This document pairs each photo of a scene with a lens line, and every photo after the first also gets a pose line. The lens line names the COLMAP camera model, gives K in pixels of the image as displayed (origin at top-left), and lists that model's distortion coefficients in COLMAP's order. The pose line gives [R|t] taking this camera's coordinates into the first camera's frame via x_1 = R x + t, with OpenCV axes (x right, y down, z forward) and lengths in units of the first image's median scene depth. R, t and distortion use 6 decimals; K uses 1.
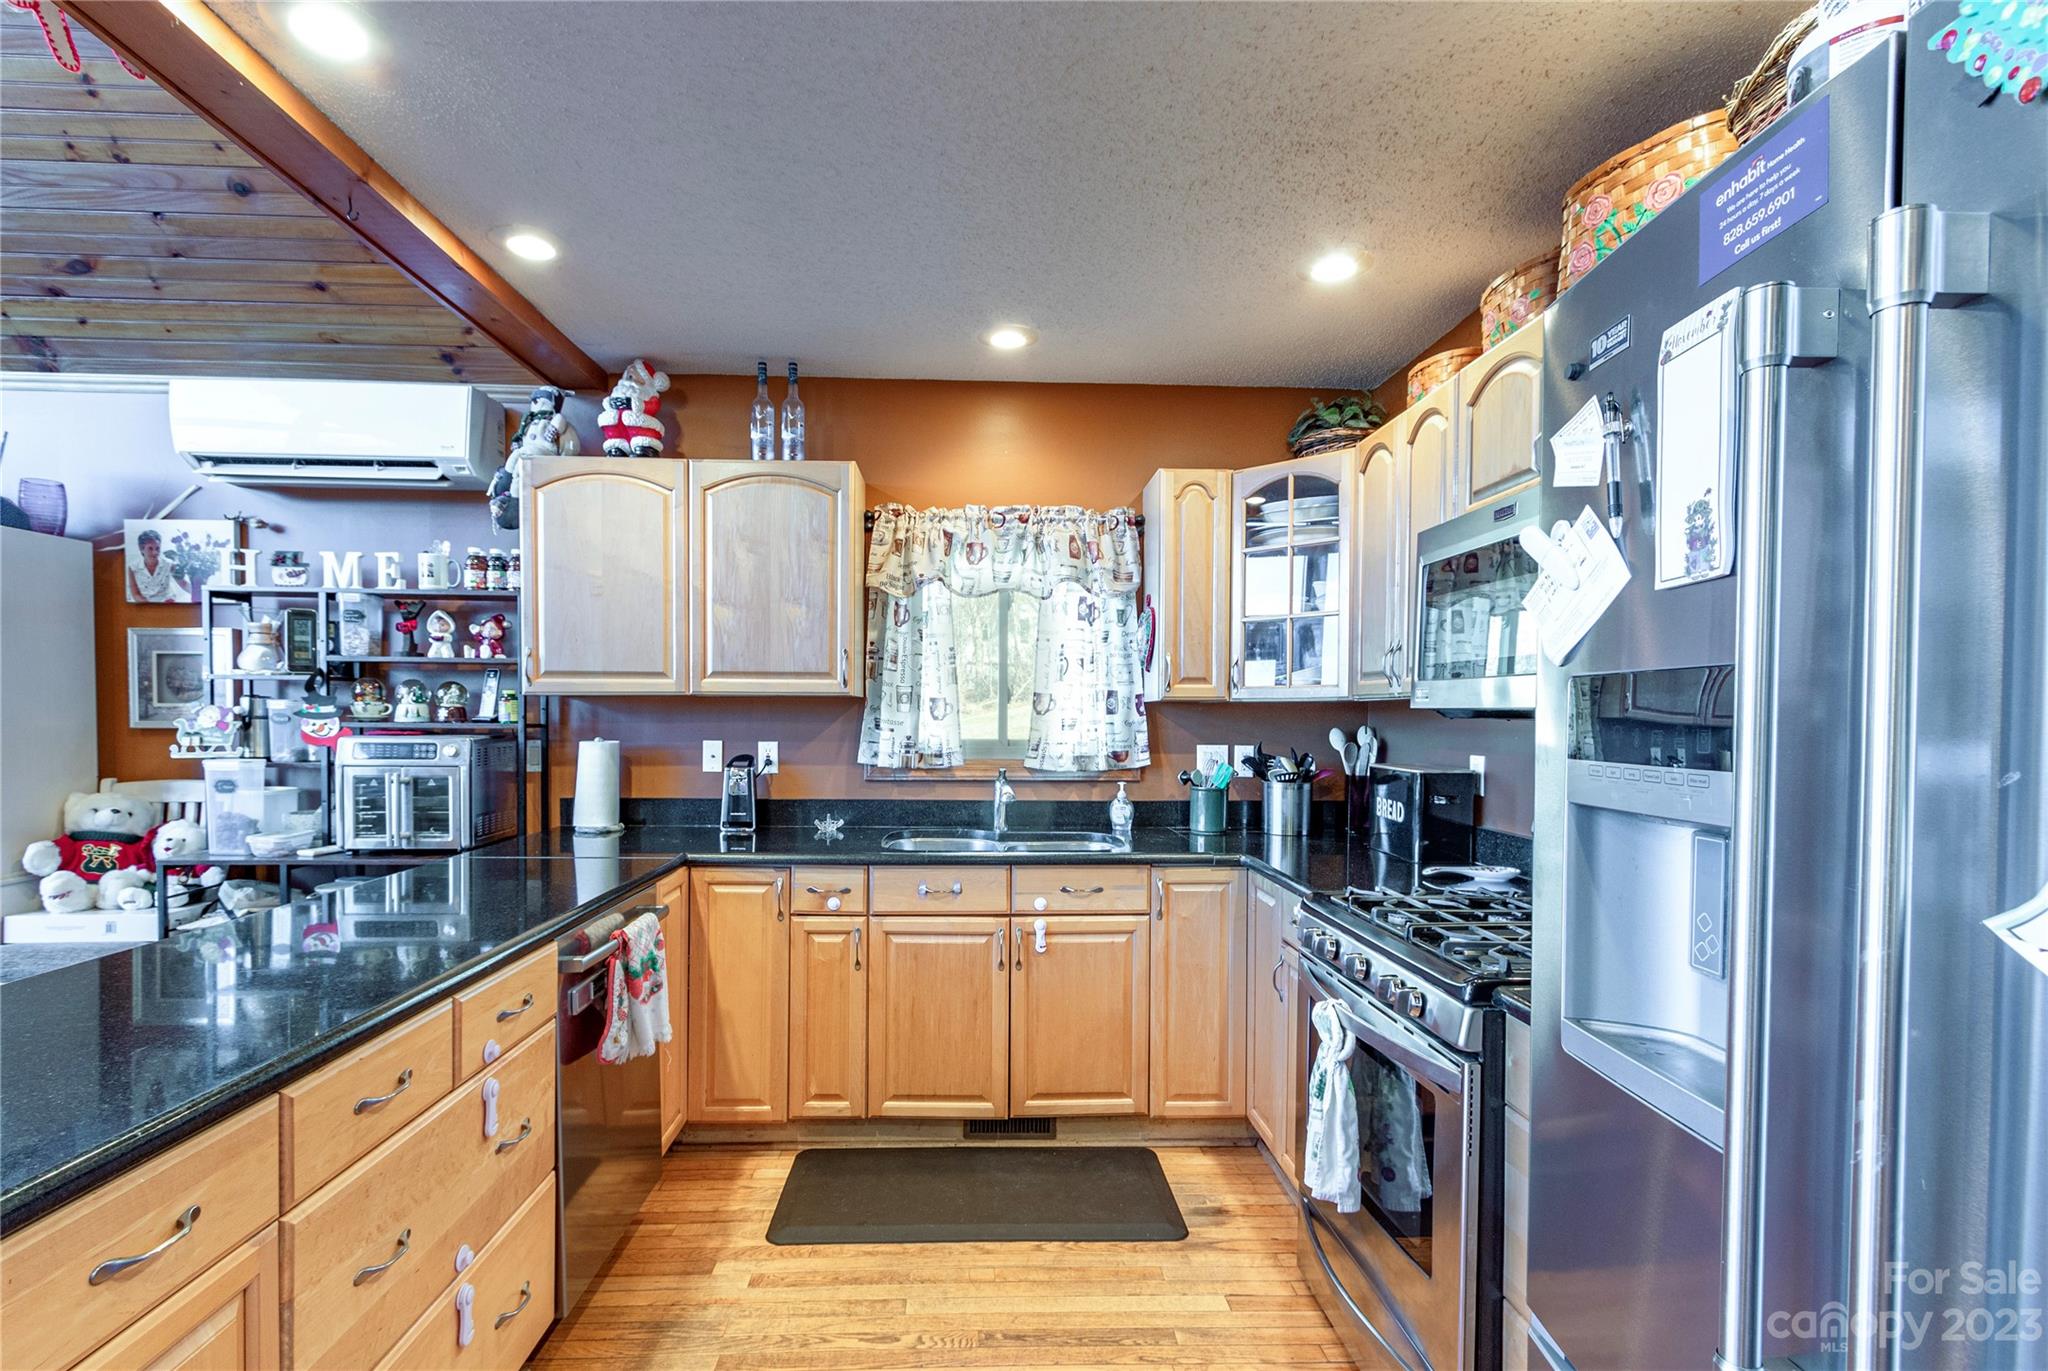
lens RADIAL K [[957.0, 0, 999.3], [0, 957.0, 738.9], [0, 0, 1]] dist [0.000722, -0.000289]
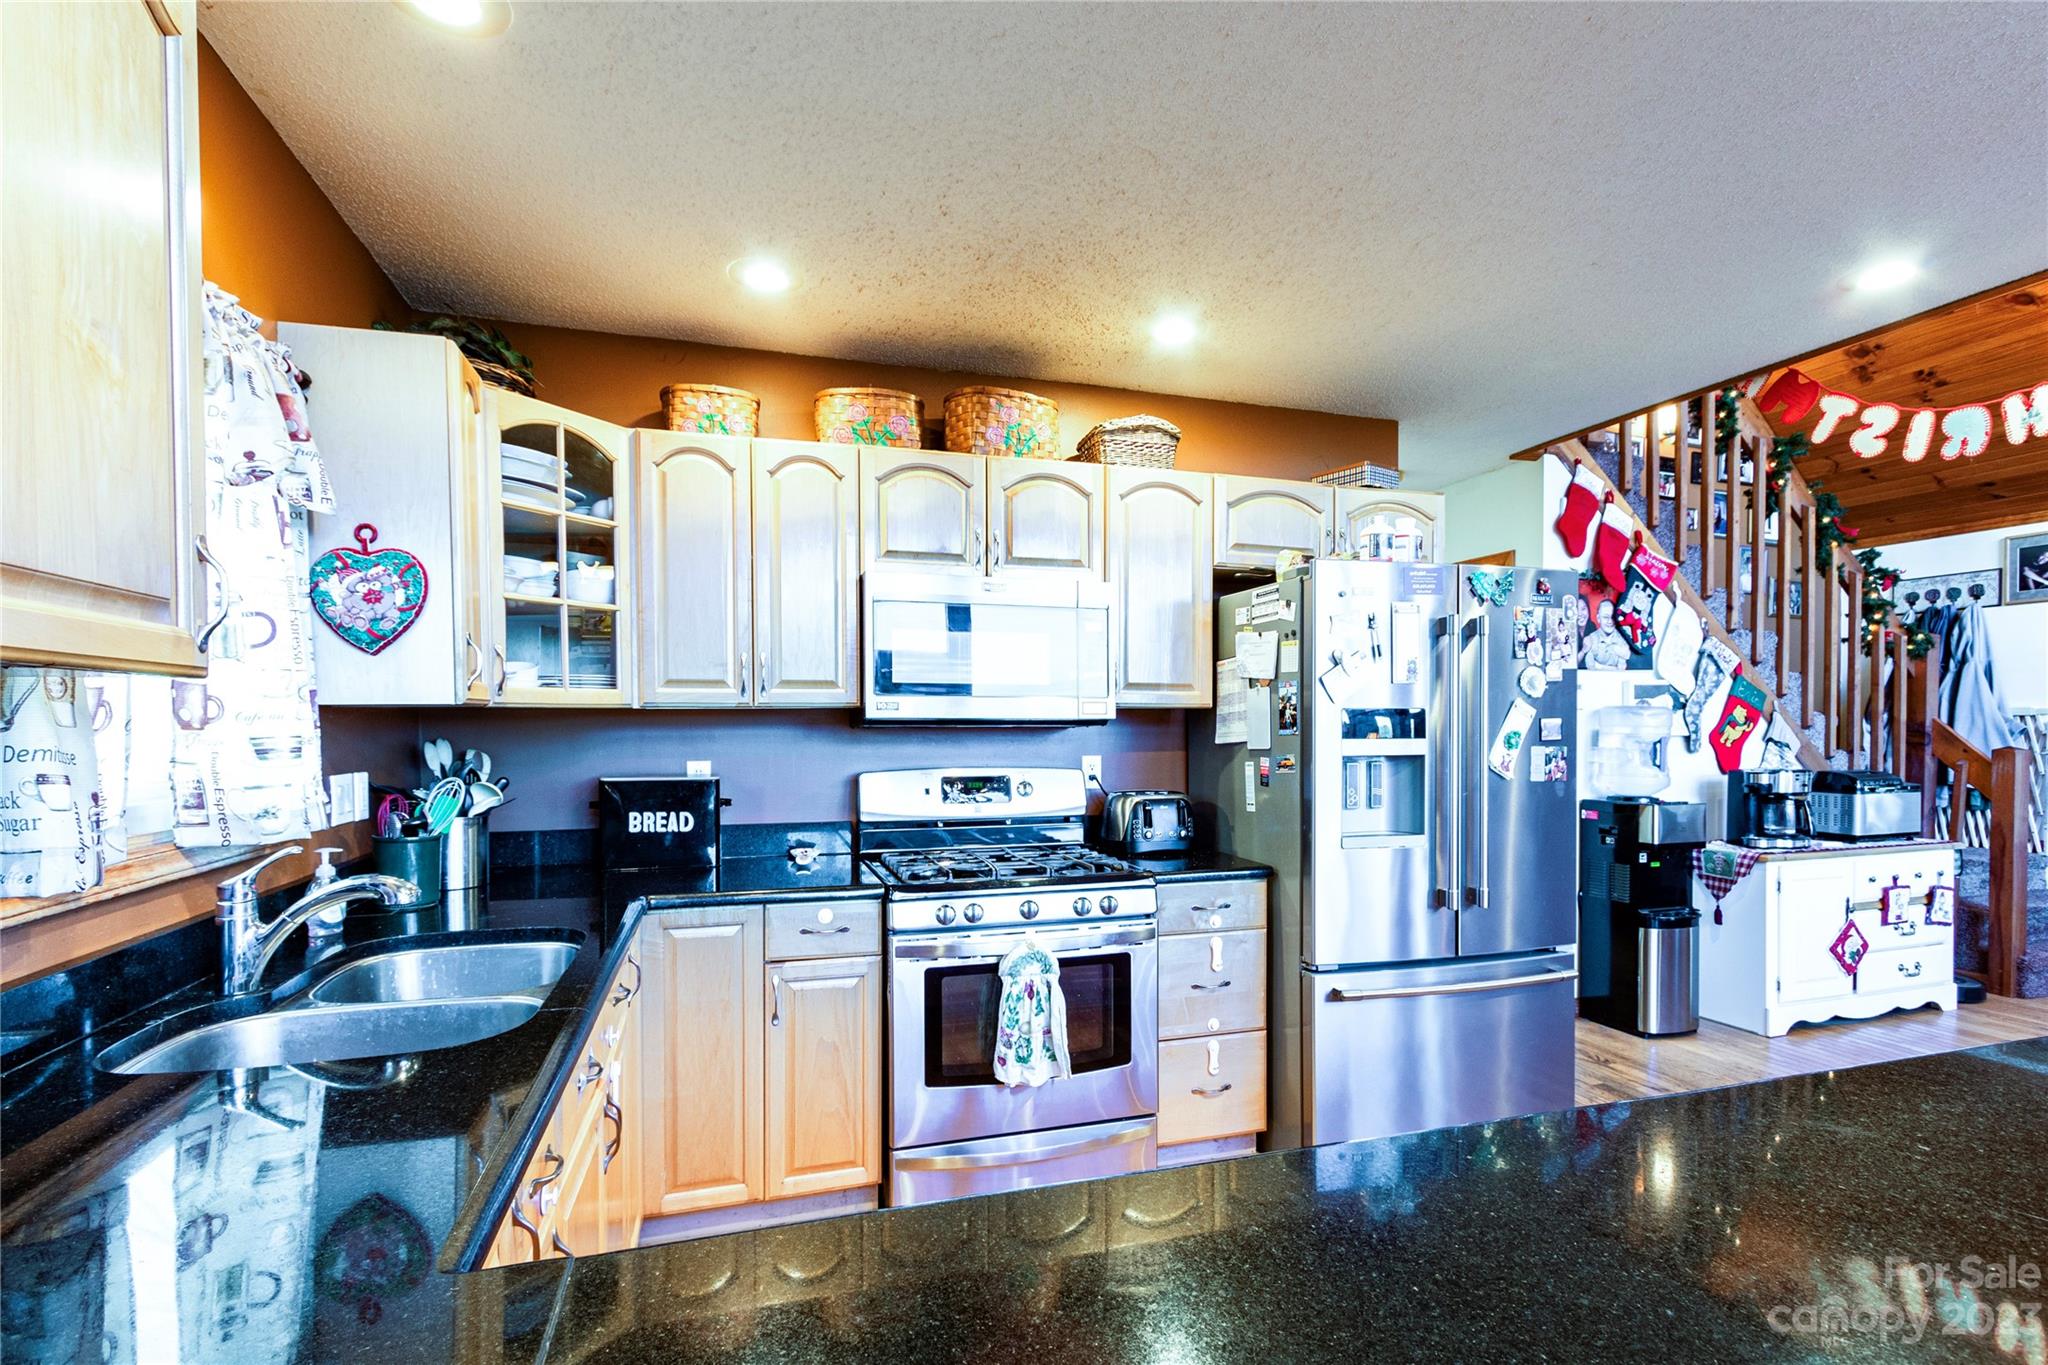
lens RADIAL K [[944.8, 0, 1017.8], [0, 944.8, 742.0], [0, 0, 1]] dist [-0.000196, -0.000419]
pose [[-0.257328, -0.025701, 0.965982, -0.528846], [0.026636, 0.999078, 0.033677, -0.025659], [-0.965957, 0.034396, -0.256406, 0.785907]]
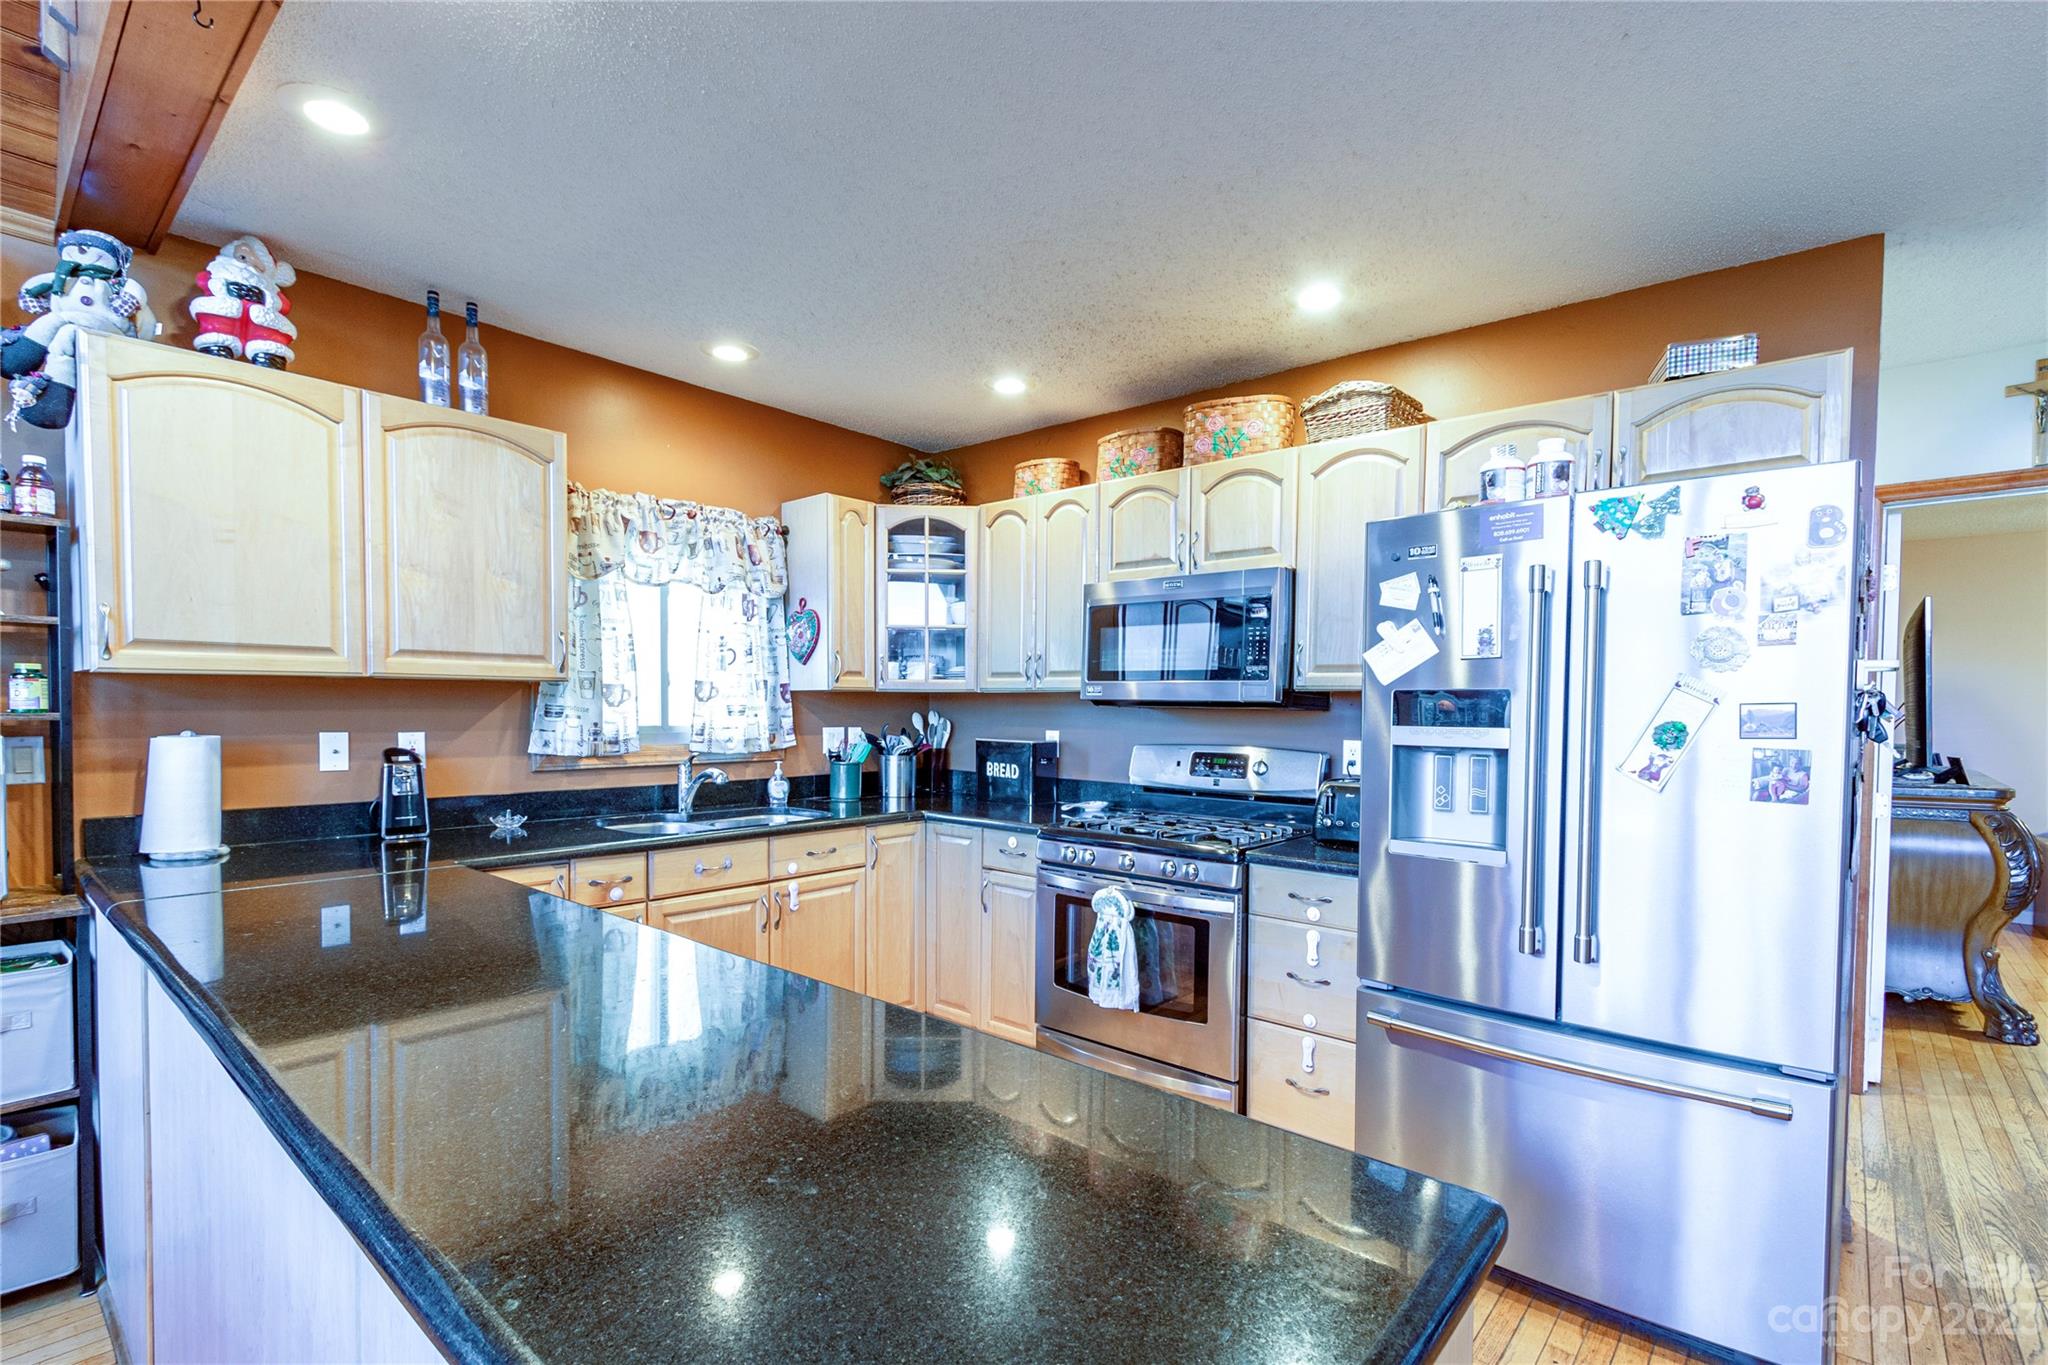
lens RADIAL K [[944.8, 0, 1017.8], [0, 944.8, 742.0], [0, 0, 1]] dist [-0.000196, -0.000419]
pose [[0.682193, -0.028775, 0.730605, -0.518692], [0.013881, 0.999555, 0.026407, -0.003419], [-0.731040, -0.007873, 0.682289, 0.032119]]
